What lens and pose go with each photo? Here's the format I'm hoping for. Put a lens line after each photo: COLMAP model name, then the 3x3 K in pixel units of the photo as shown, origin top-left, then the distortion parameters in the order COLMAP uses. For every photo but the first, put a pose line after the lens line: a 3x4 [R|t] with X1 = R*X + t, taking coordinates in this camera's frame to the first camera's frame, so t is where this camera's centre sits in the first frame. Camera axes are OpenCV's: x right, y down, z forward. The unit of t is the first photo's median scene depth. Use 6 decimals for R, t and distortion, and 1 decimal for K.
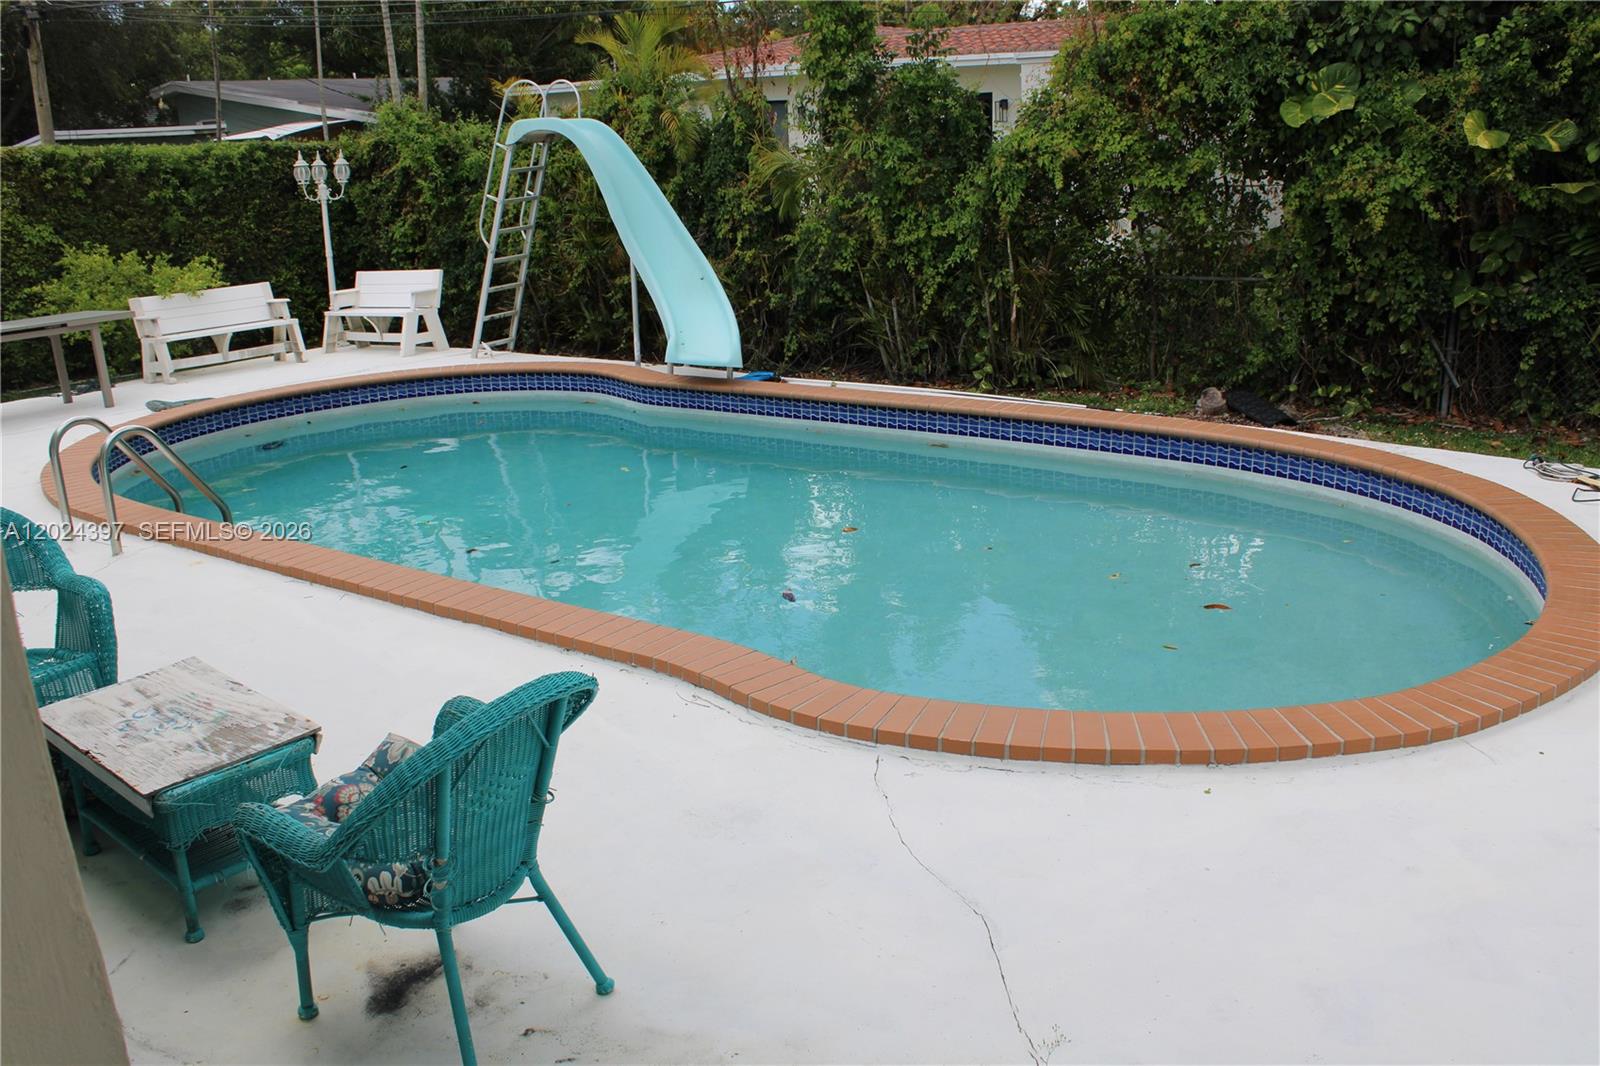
lens RADIAL K [[1344.5, 0, 800.0], [0, 1344.5, 533.0], [0, 0, 1]] dist [-0.088051, 0.006414]
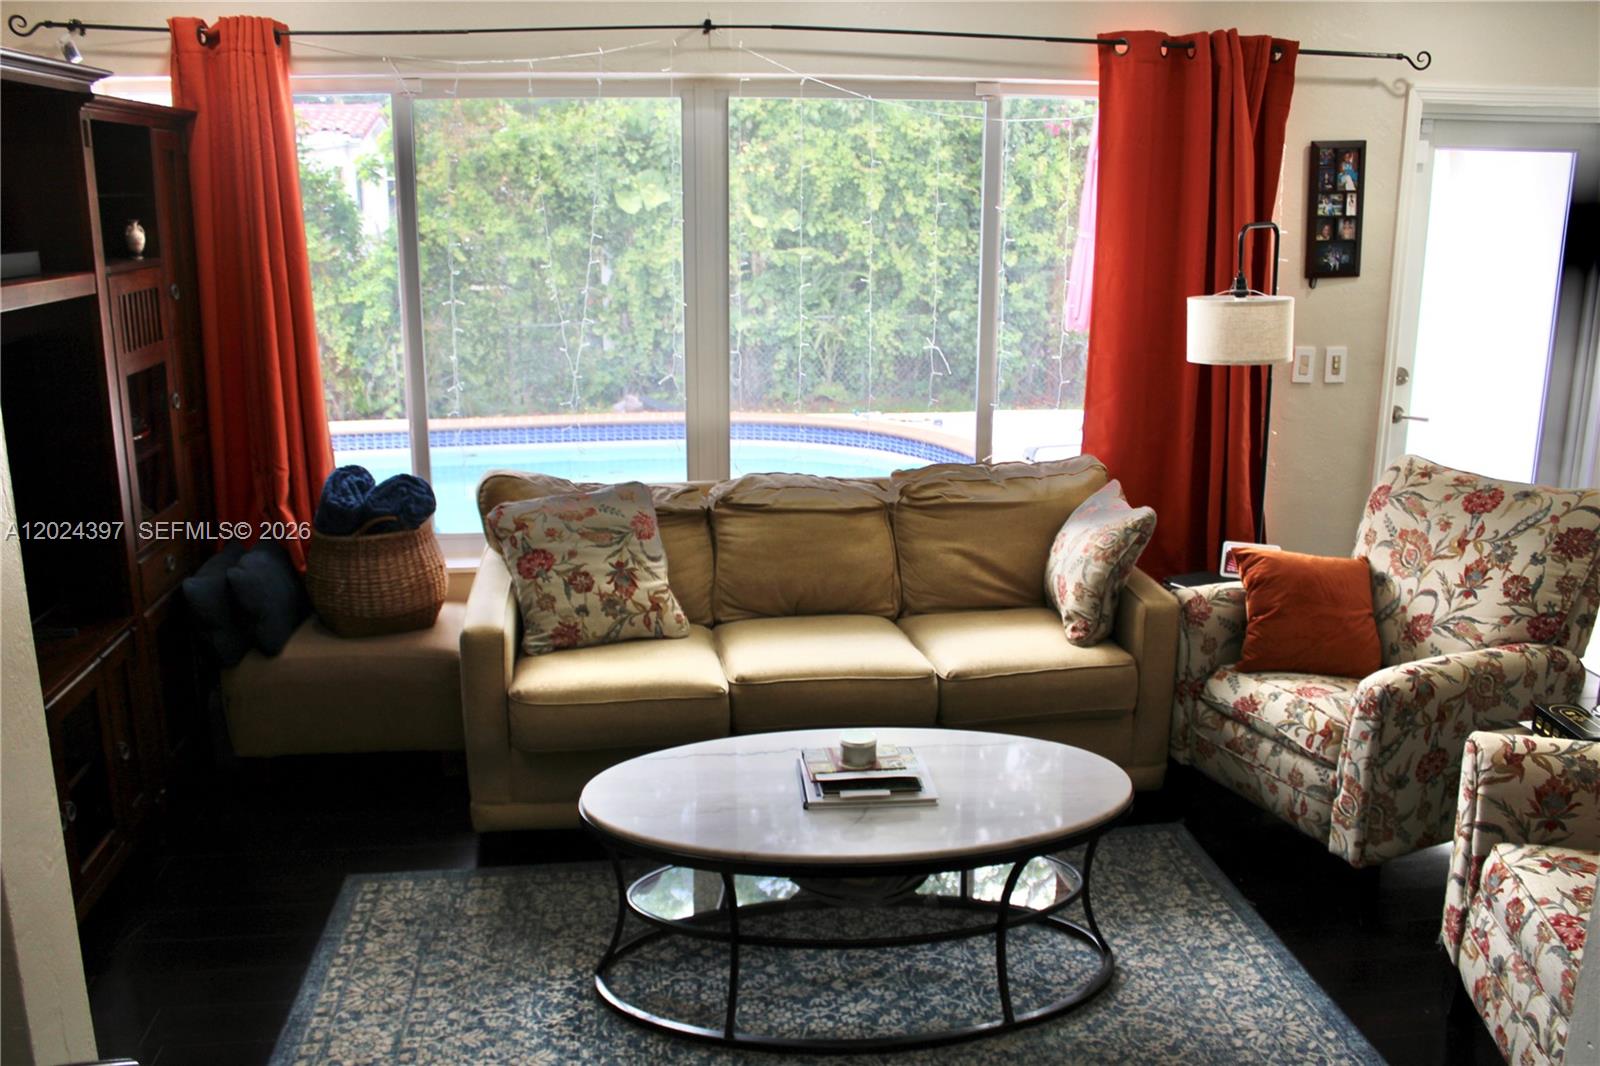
lens RADIAL K [[1344.5, 0, 800.0], [0, 1344.5, 533.0], [0, 0, 1]] dist [-0.088051, 0.006414]
pose [[0.717993, -0.143077, 0.681186, -0.511857], [0.183433, 0.982945, 0.013114, 0.046359], [-0.671445, 0.115536, 0.731993, -0.142134]]
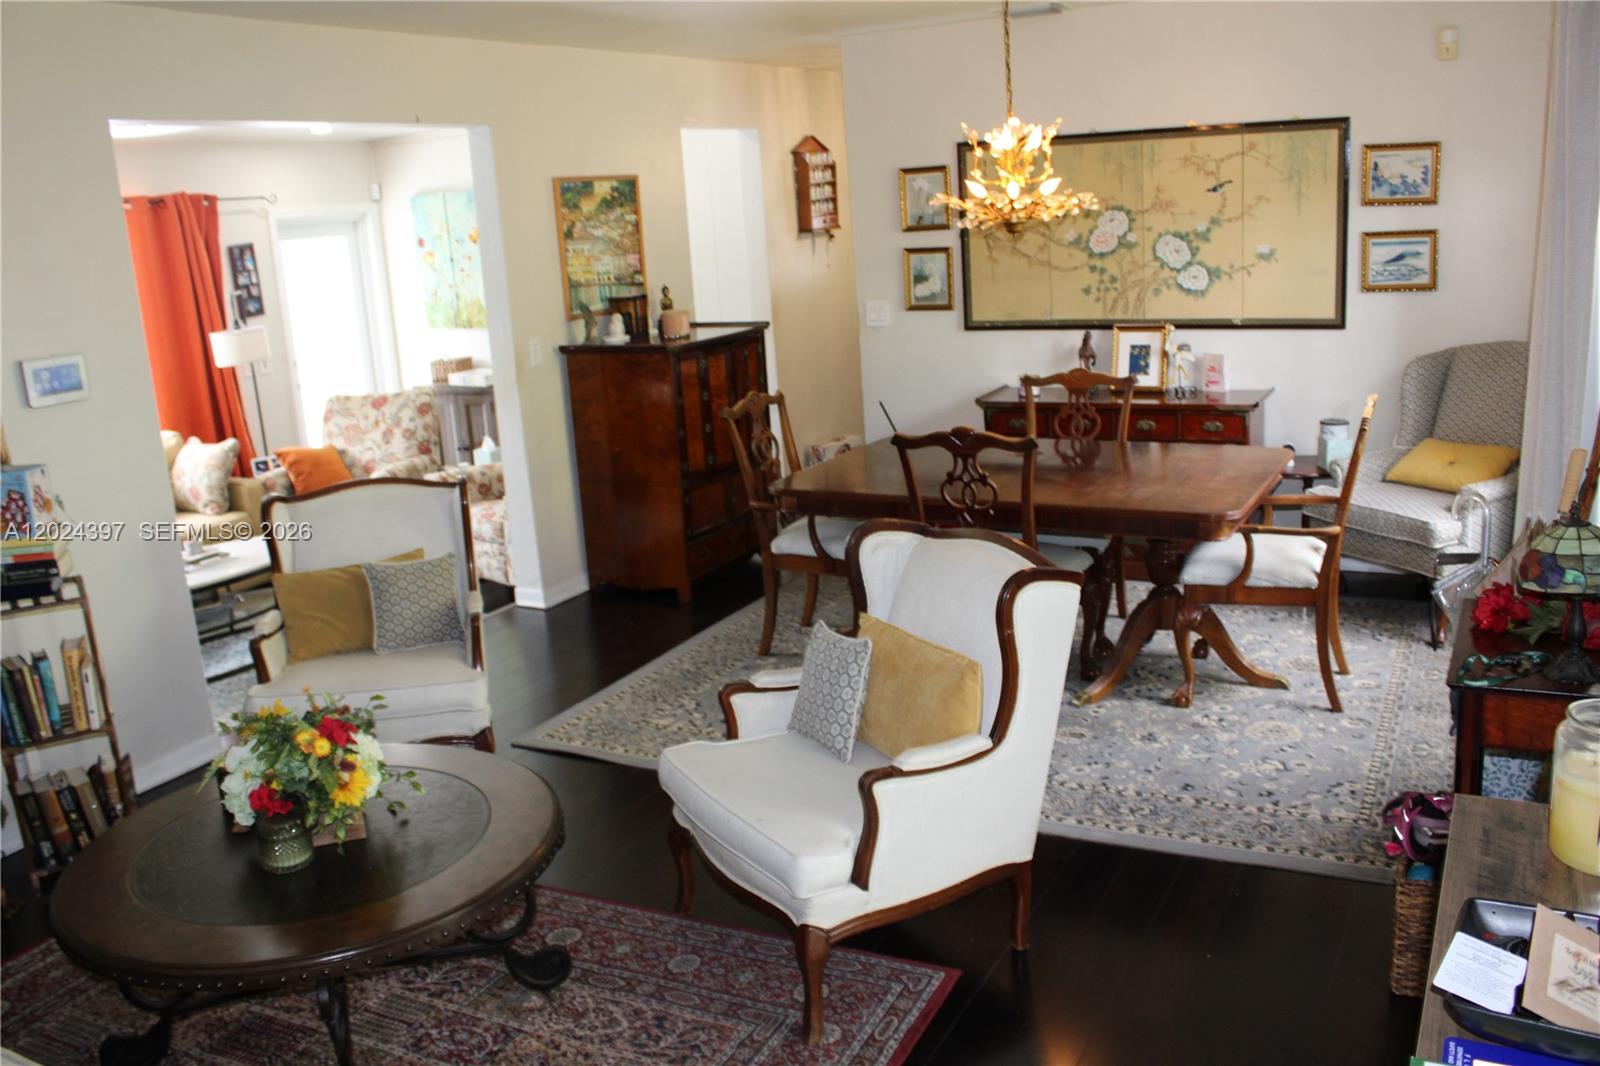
lens RADIAL K [[1344.5, 0, 800.0], [0, 1344.5, 533.0], [0, 0, 1]] dist [-0.088051, 0.006414]
pose [[-0.154168, -0.199976, 0.967596, -2.396597], [0.355305, 0.902572, 0.243149, 0.031829], [-0.921949, 0.381278, -0.068095, -0.191024]]
